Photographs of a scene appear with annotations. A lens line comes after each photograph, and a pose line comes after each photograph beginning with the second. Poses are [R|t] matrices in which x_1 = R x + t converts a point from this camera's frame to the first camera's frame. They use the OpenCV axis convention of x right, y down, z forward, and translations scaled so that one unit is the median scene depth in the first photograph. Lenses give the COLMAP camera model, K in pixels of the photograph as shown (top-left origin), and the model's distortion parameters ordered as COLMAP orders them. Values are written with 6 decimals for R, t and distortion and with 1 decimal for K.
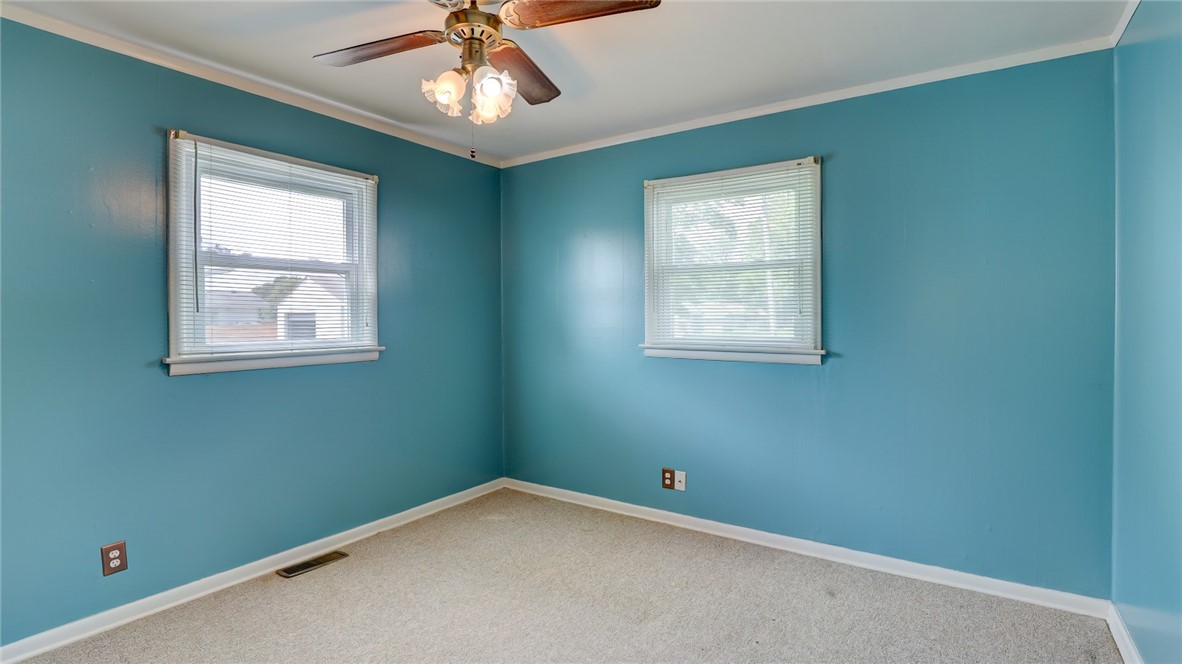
lens RADIAL K [[594.5, 0, 572.6], [0, 594.5, 332.0], [0, 0, 1]] dist [-0.000776, 0.000018]
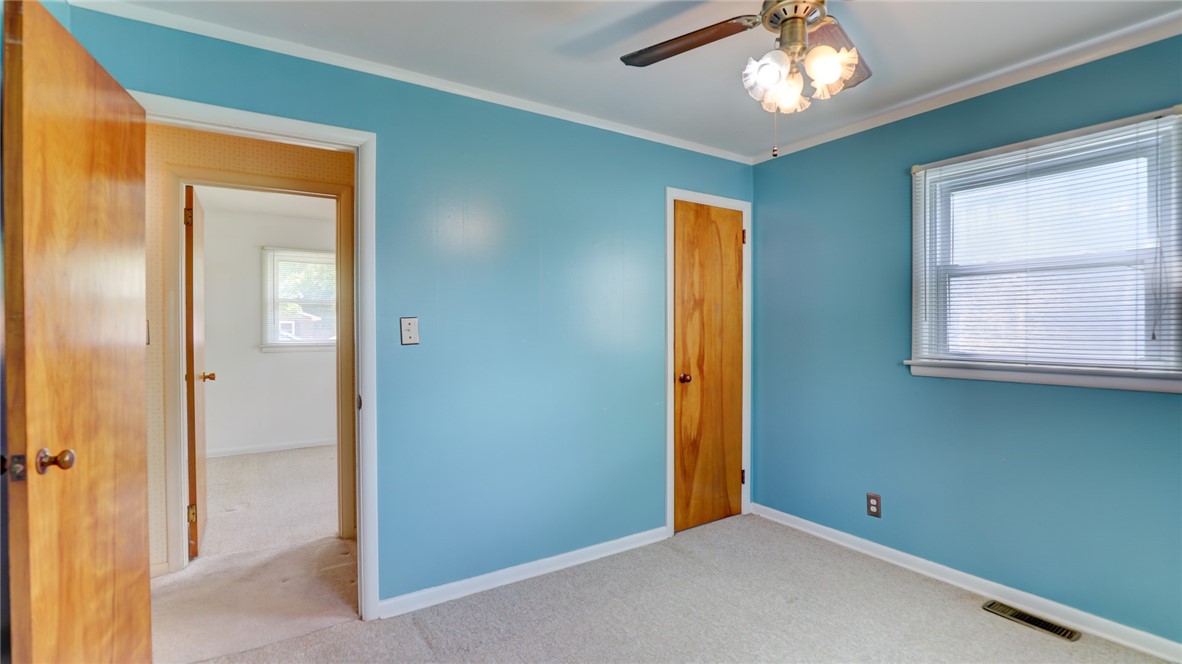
lens RADIAL K [[548.4, 0, 592.5], [0, 548.4, 337.0], [0, 0, 1]] dist [-0.001316, -0.000153]
pose [[-0.364373, 0.019744, -0.931044, 0.572722], [-0.022158, 0.999308, 0.029863, -0.020553], [0.930989, 0.031511, -0.363684, 0.800797]]
